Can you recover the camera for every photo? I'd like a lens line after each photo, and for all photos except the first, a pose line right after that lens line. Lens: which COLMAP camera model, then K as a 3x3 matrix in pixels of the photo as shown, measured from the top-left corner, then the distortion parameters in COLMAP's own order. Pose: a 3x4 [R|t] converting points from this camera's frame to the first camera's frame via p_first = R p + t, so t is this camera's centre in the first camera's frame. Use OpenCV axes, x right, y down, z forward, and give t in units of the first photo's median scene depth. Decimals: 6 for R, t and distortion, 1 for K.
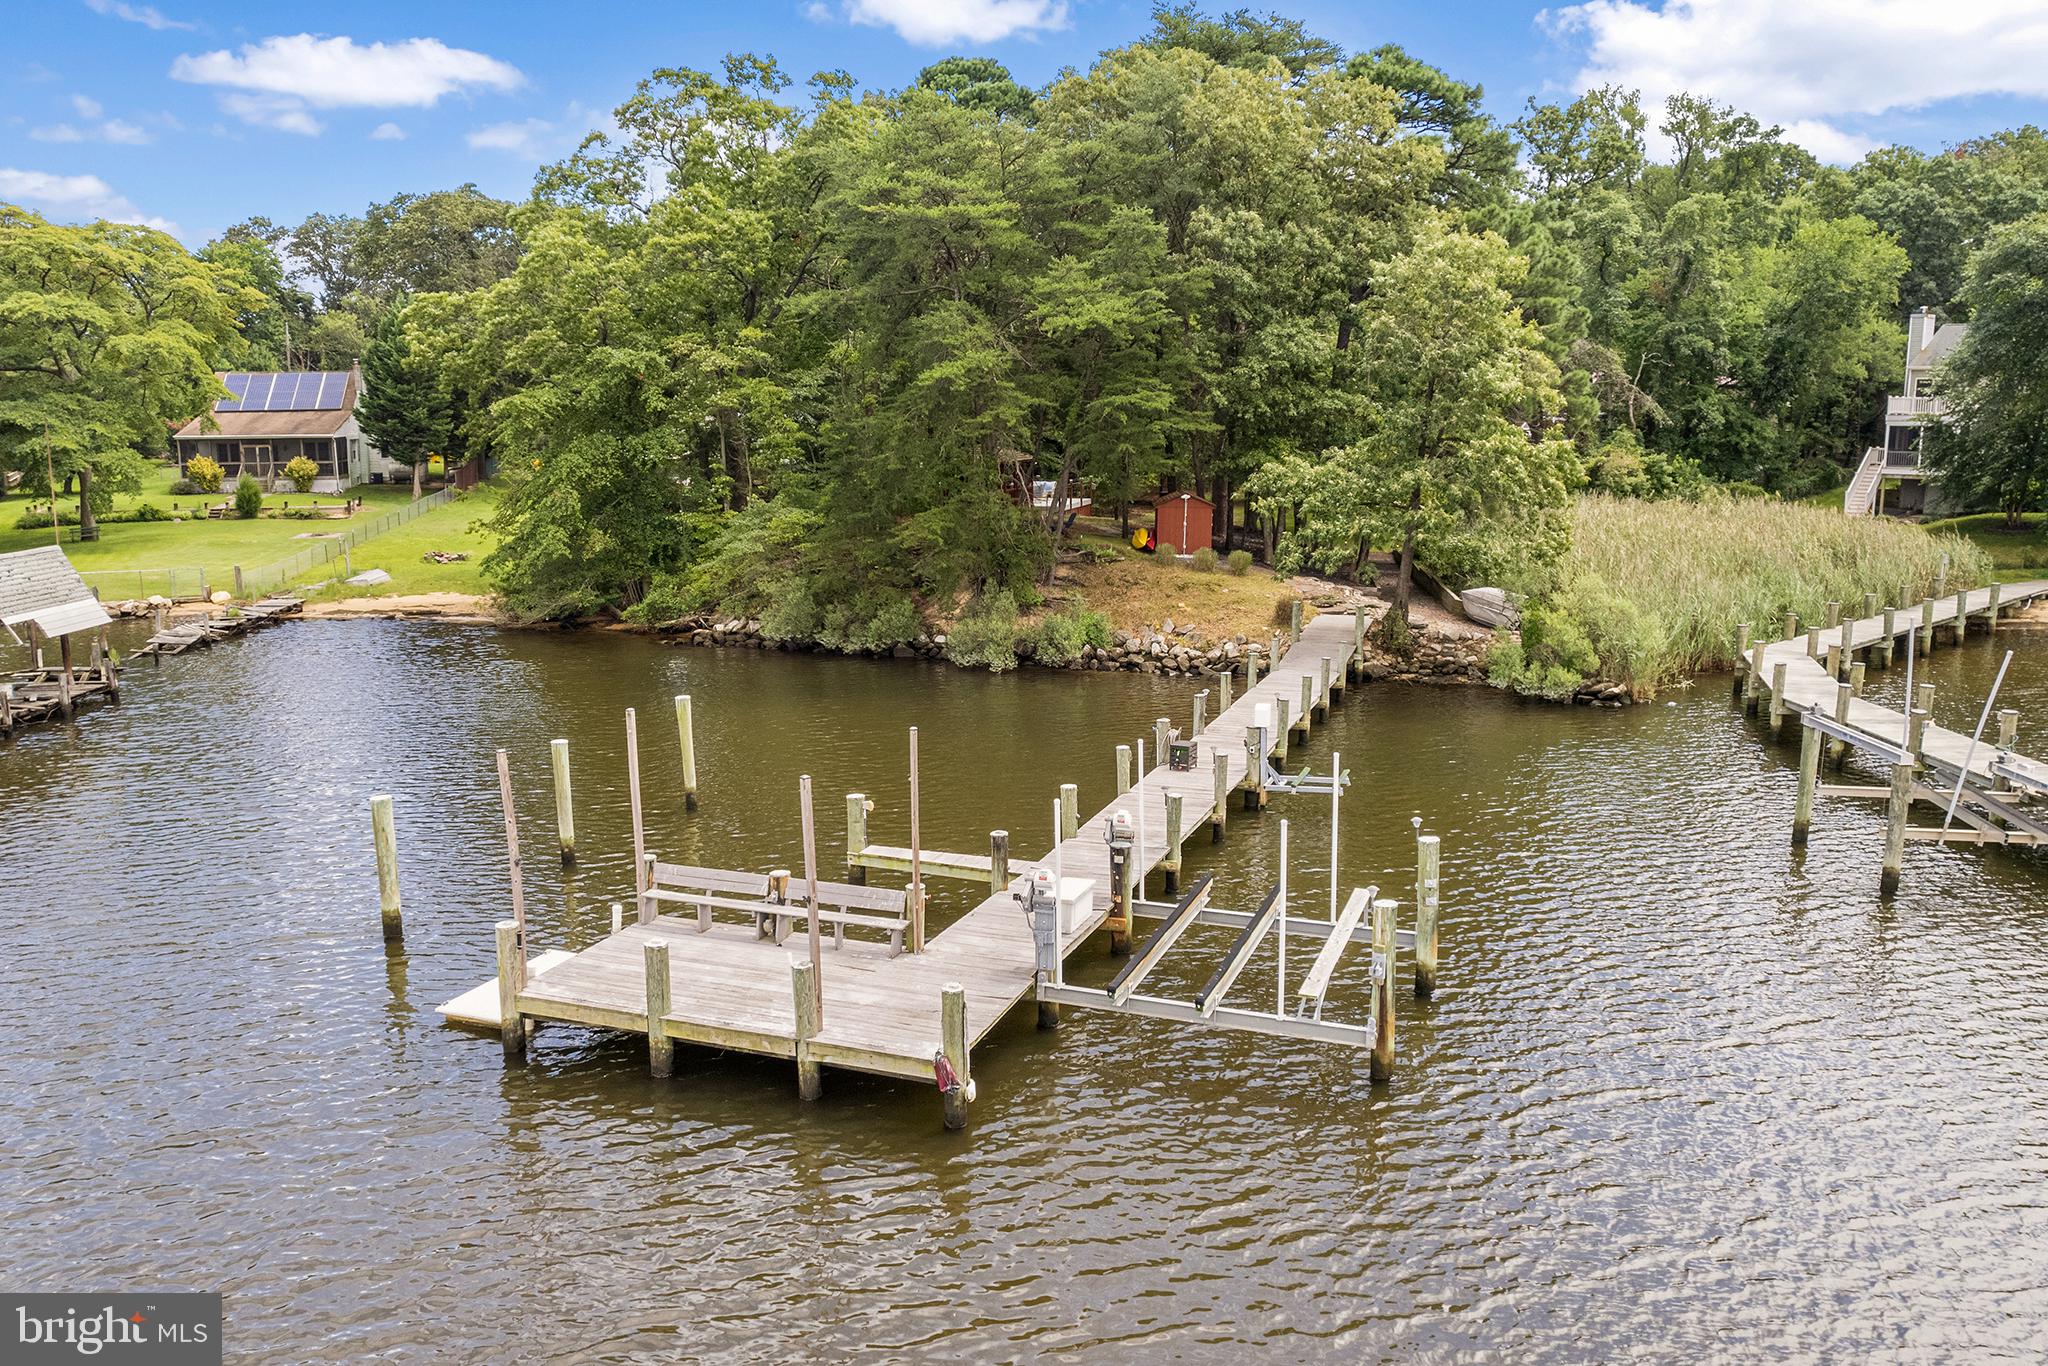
lens RADIAL K [[1554.1, 0, 1025.3], [0, 1554.1, 706.7], [0, 0, 1]] dist [-0.049048, 0.003749]
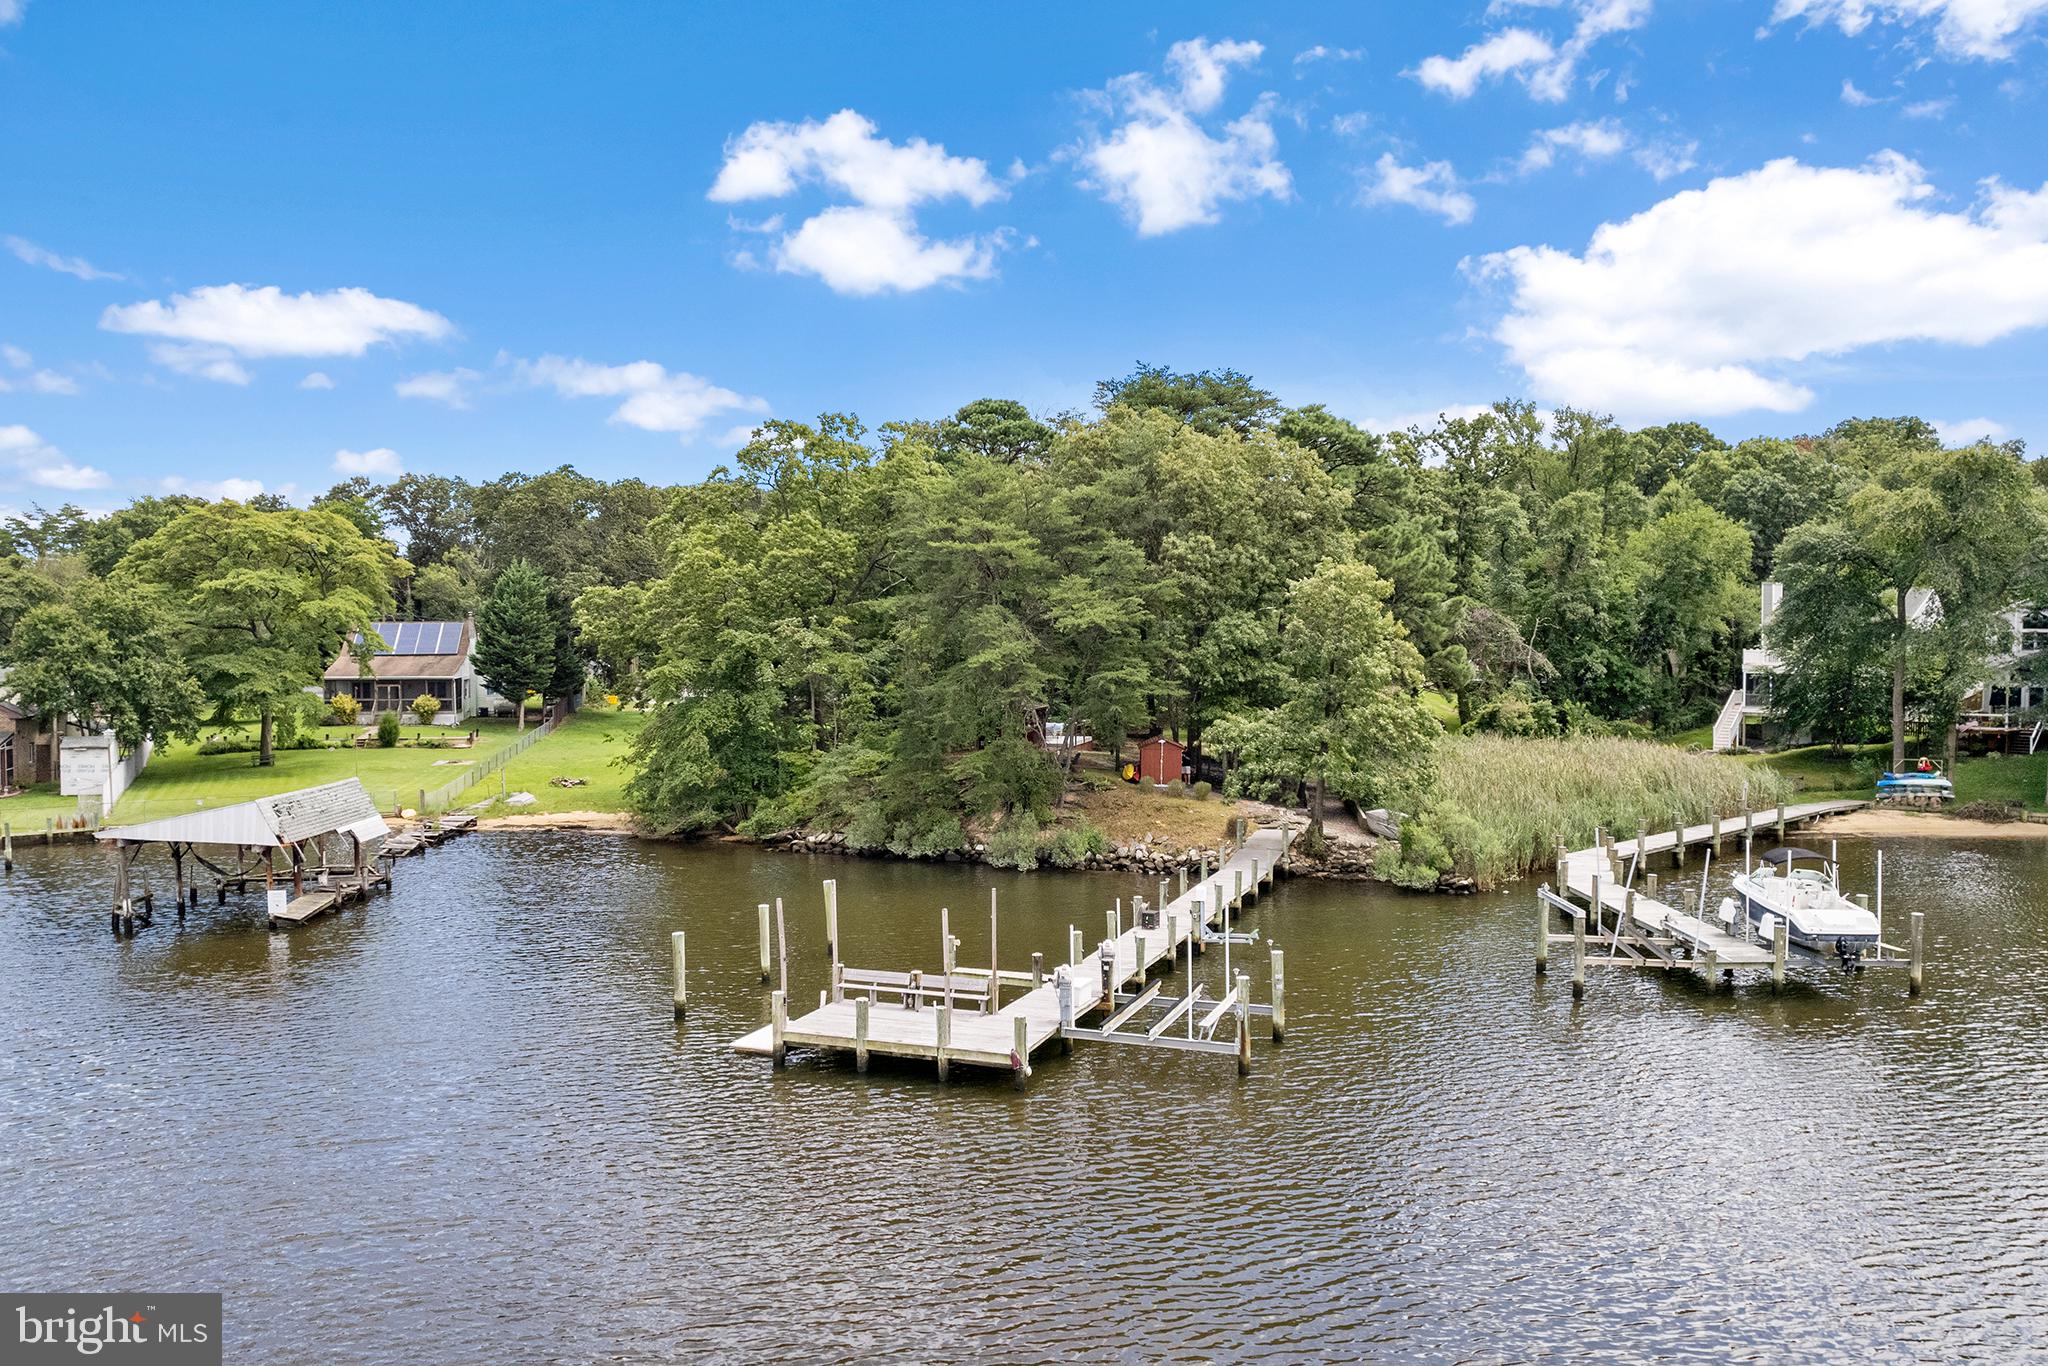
lens RADIAL K [[1554.1, 0, 1025.3], [0, 1554.1, 706.7], [0, 0, 1]] dist [-0.049048, 0.003749]
pose [[0.999998, 0.000529, -0.002098, -0.012412], [-0.000816, 0.990314, -0.138844, 0.022299], [0.002004, 0.138845, 0.990312, -0.347470]]
